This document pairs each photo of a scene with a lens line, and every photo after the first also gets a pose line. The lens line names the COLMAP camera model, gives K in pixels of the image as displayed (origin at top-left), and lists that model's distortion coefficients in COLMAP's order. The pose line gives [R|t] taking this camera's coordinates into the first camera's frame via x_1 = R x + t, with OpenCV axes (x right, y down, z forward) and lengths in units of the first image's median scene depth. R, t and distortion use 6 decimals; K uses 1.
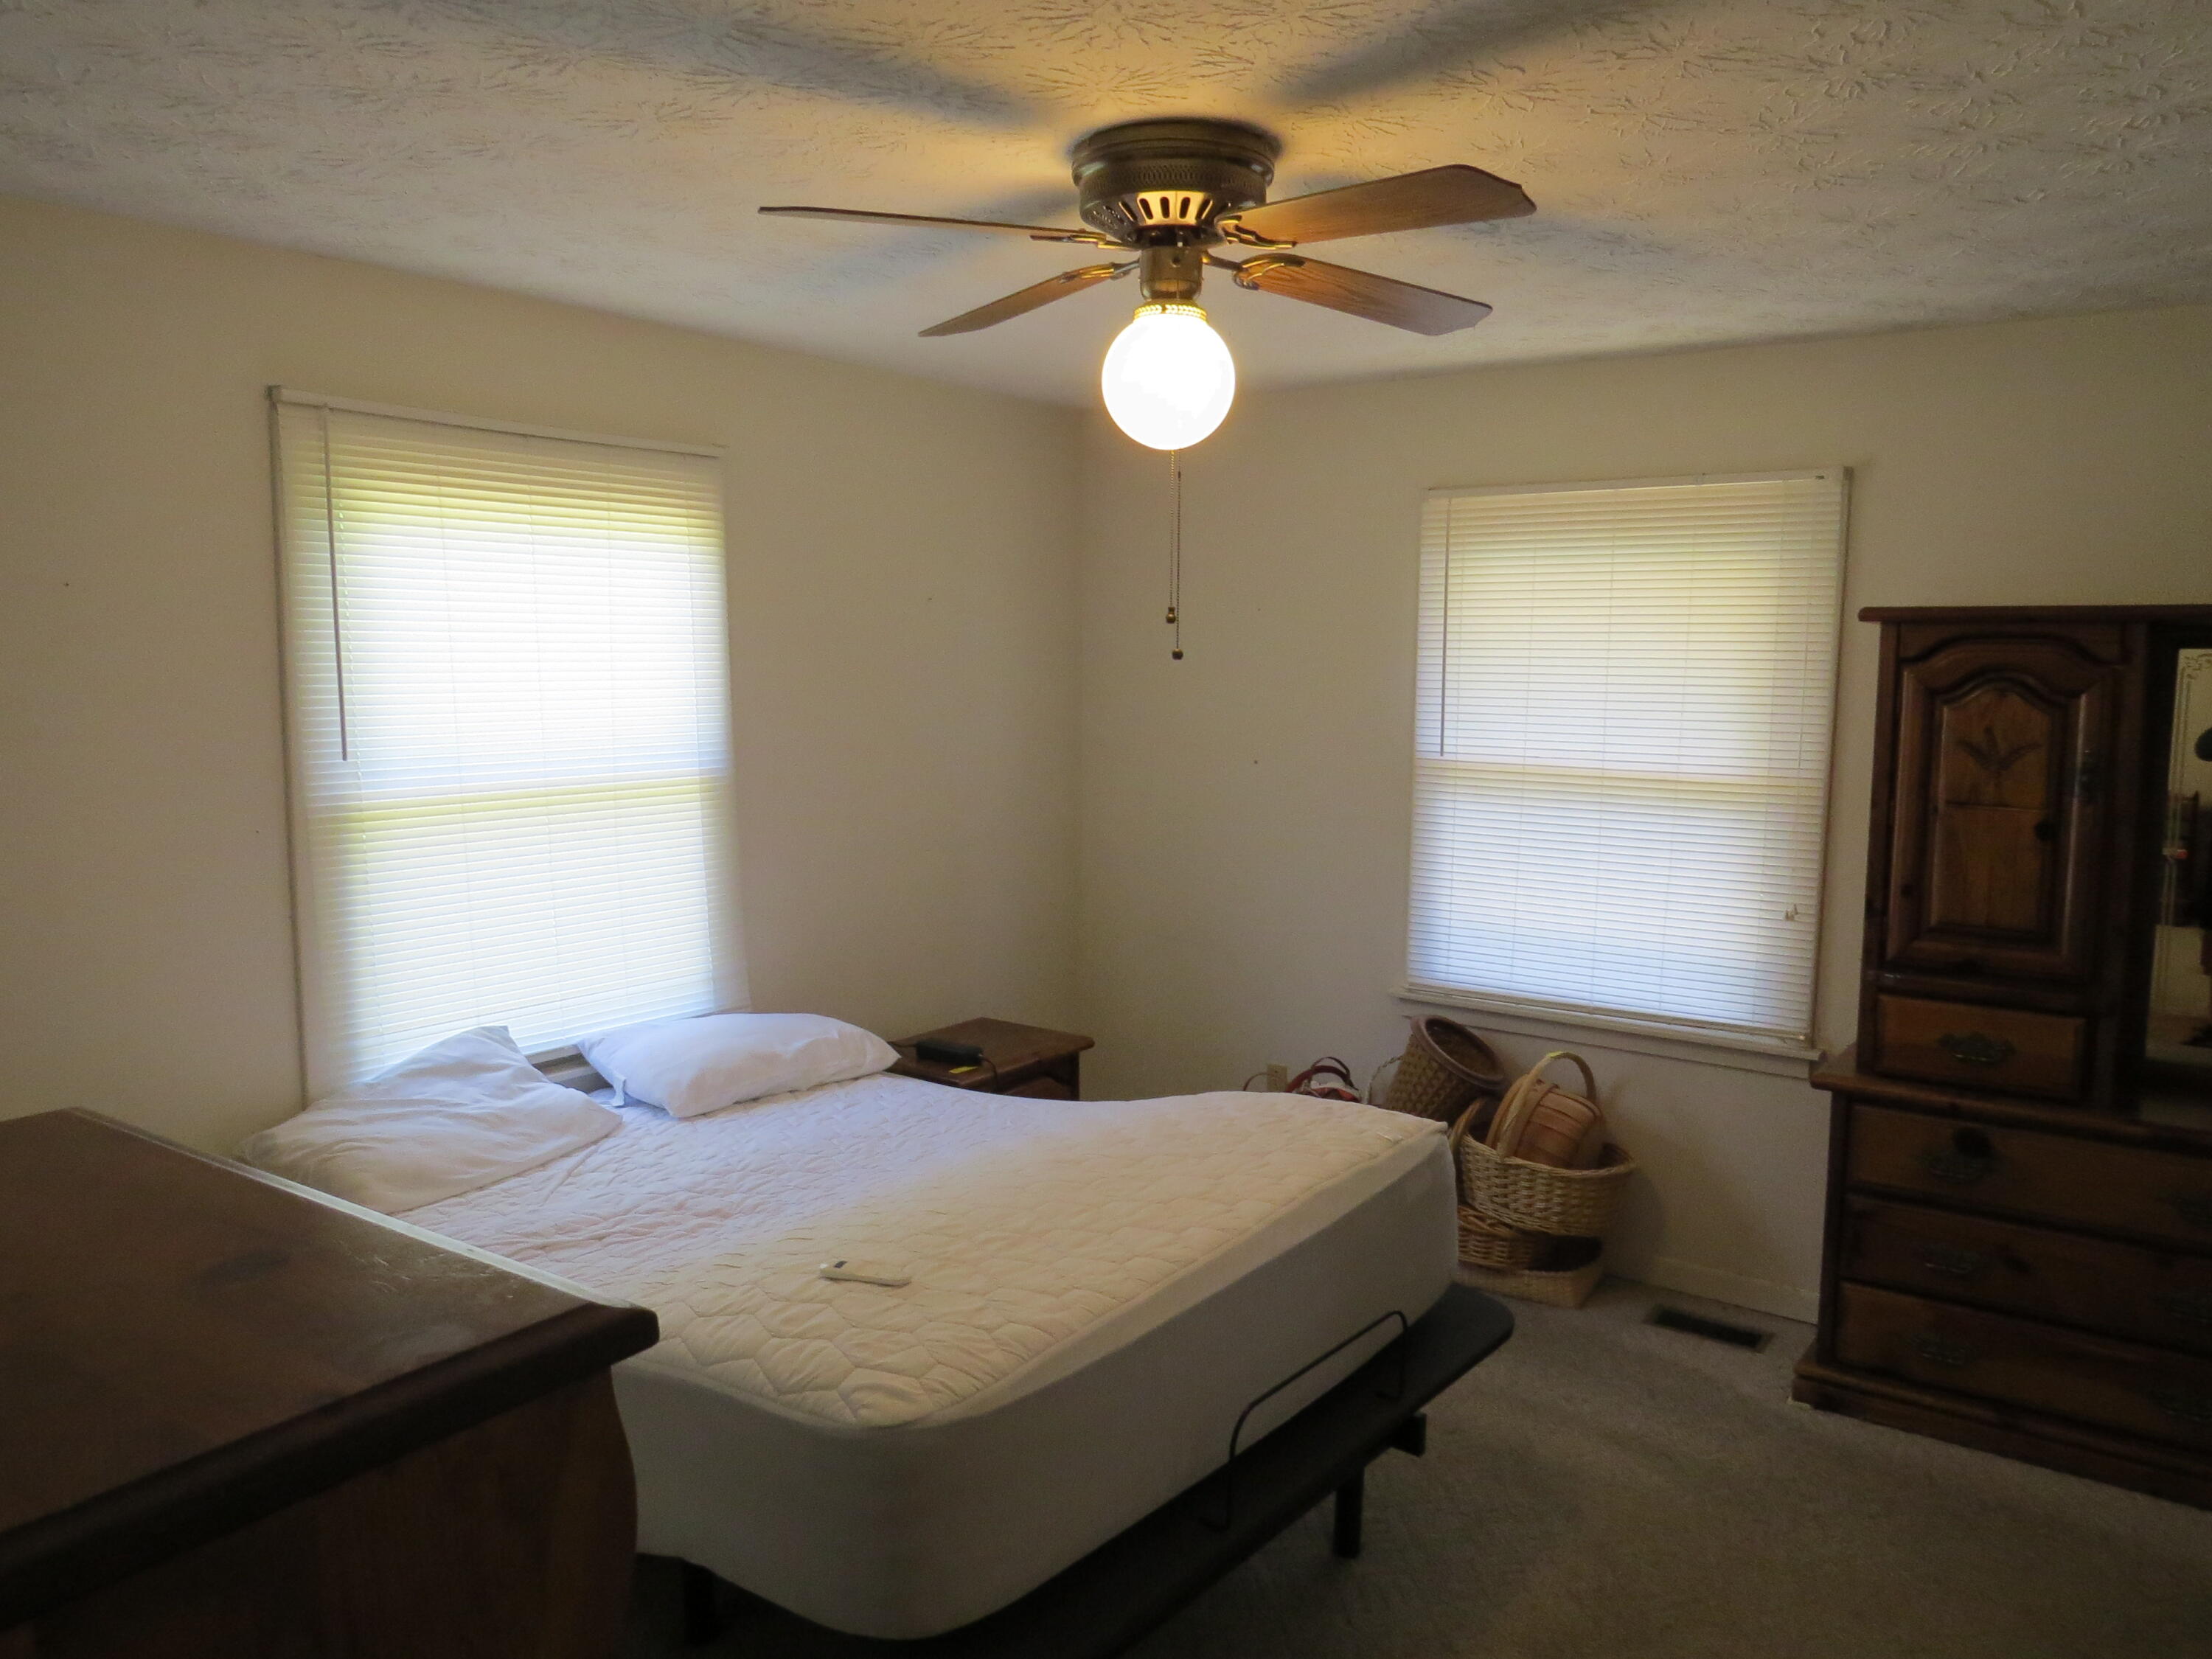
lens RADIAL K [[1569.2, 0, 1106.0], [0, 1569.2, 829.5], [0, 0, 1]] dist [-0.013022, -0.001640]
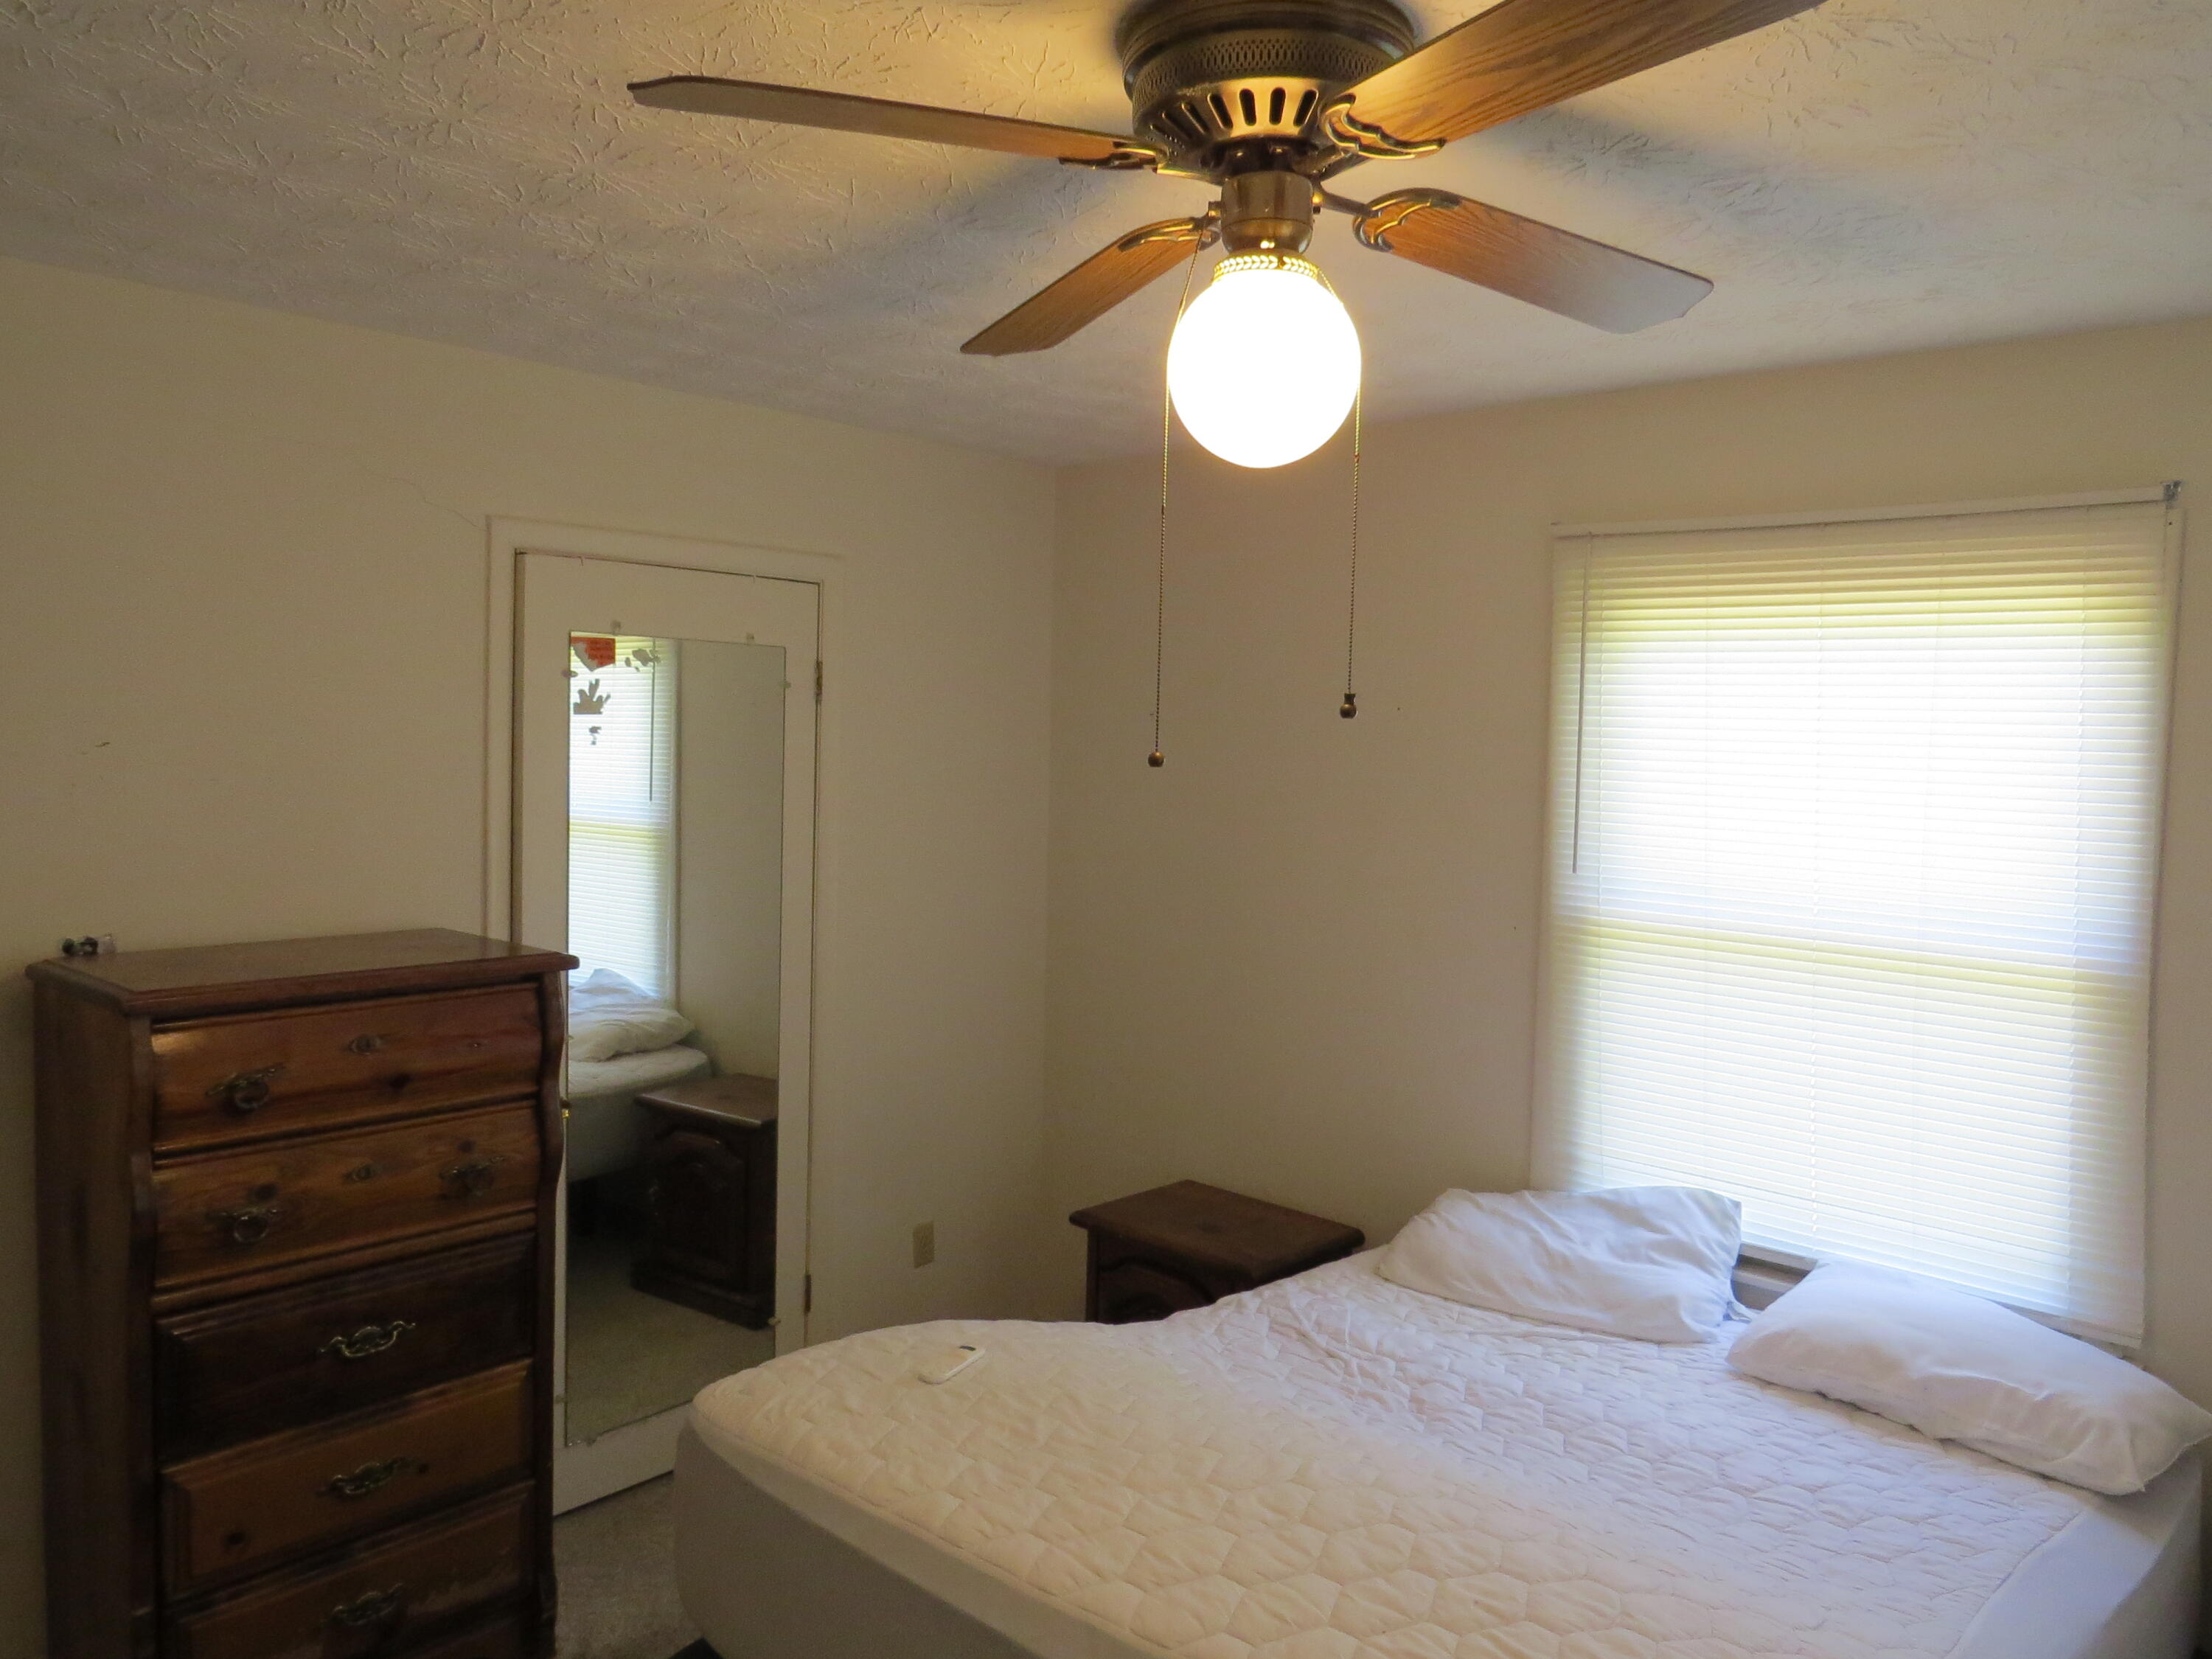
lens RADIAL K [[1569.2, 0, 1106.0], [0, 1569.2, 829.5], [0, 0, 1]] dist [-0.013022, -0.001640]
pose [[-0.093917, 0.047811, -0.994431, 0.575665], [-0.149256, 0.986881, 0.061544, -0.091228], [0.984328, 0.154205, -0.085549, 0.792856]]
